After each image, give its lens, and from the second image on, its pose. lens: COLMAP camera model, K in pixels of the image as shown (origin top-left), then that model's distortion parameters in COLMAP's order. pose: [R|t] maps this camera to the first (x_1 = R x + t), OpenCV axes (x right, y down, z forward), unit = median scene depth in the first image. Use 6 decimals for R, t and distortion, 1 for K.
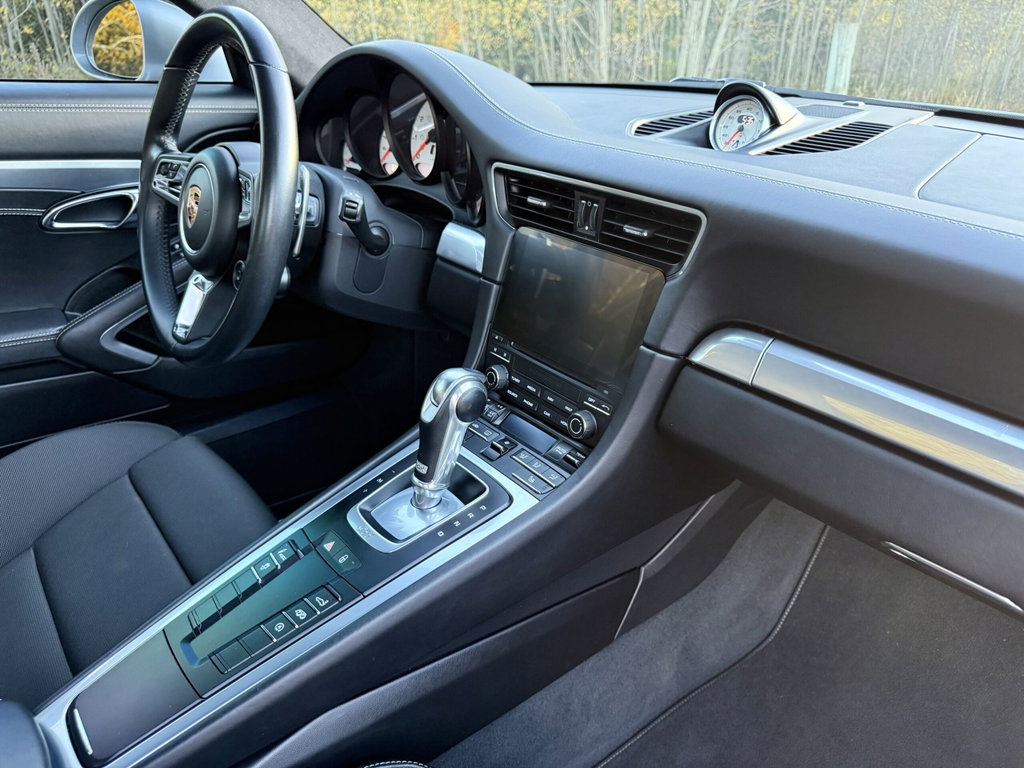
lens RADIAL K [[754.5, 0, 529.9], [0, 754.5, 388.2], [0, 0, 1]] dist [0.065995, -0.114604]
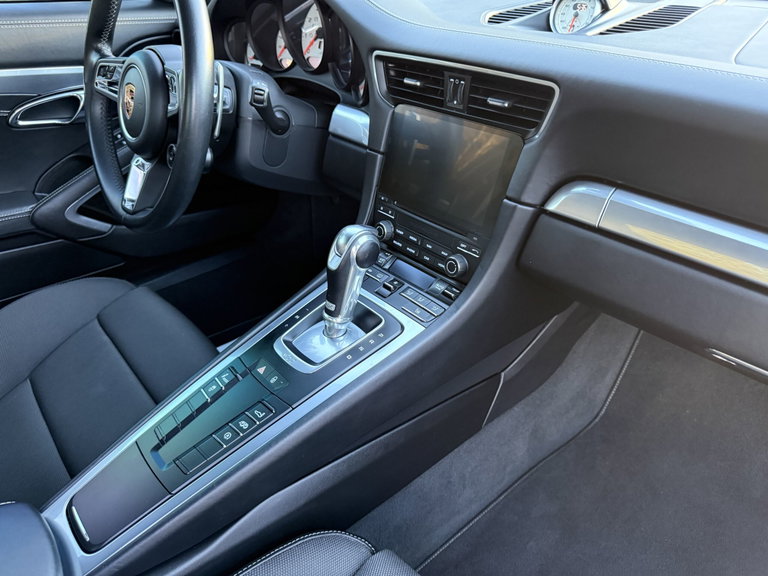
lens RADIAL K [[539.5, 0, 384.0], [0, 539.5, 288.0], [0, 0, 1]] dist [0.075473, -0.121732]
pose [[0.998930, -0.046201, -0.001881, -0.046959], [0.046165, 0.994178, 0.097360, -0.006890], [-0.002628, -0.097343, 0.995247, 0.100634]]
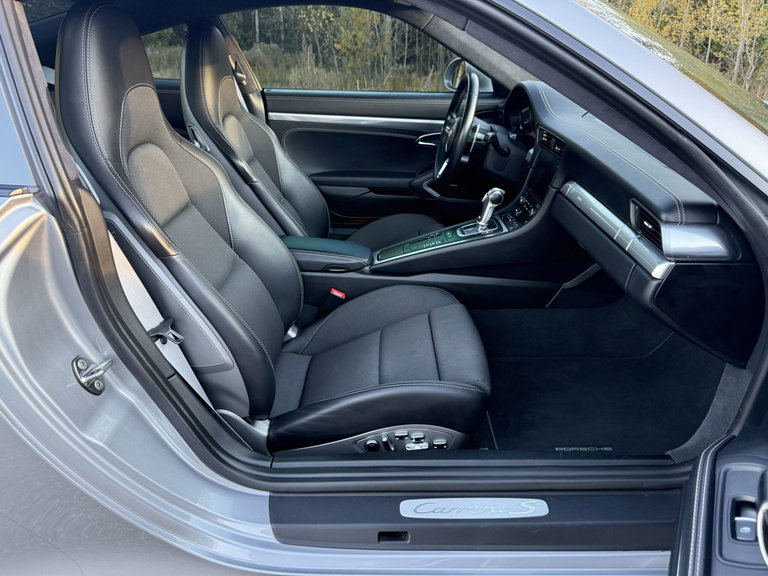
lens RADIAL K [[539.5, 0, 384.0], [0, 539.5, 288.0], [0, 0, 1]] dist [0.075473, -0.121732]
pose [[0.768239, 0.229411, -0.597645, 0.770750], [-0.241369, 0.968483, 0.061494, 0.276102], [0.592917, 0.097011, 0.799399, -0.820998]]
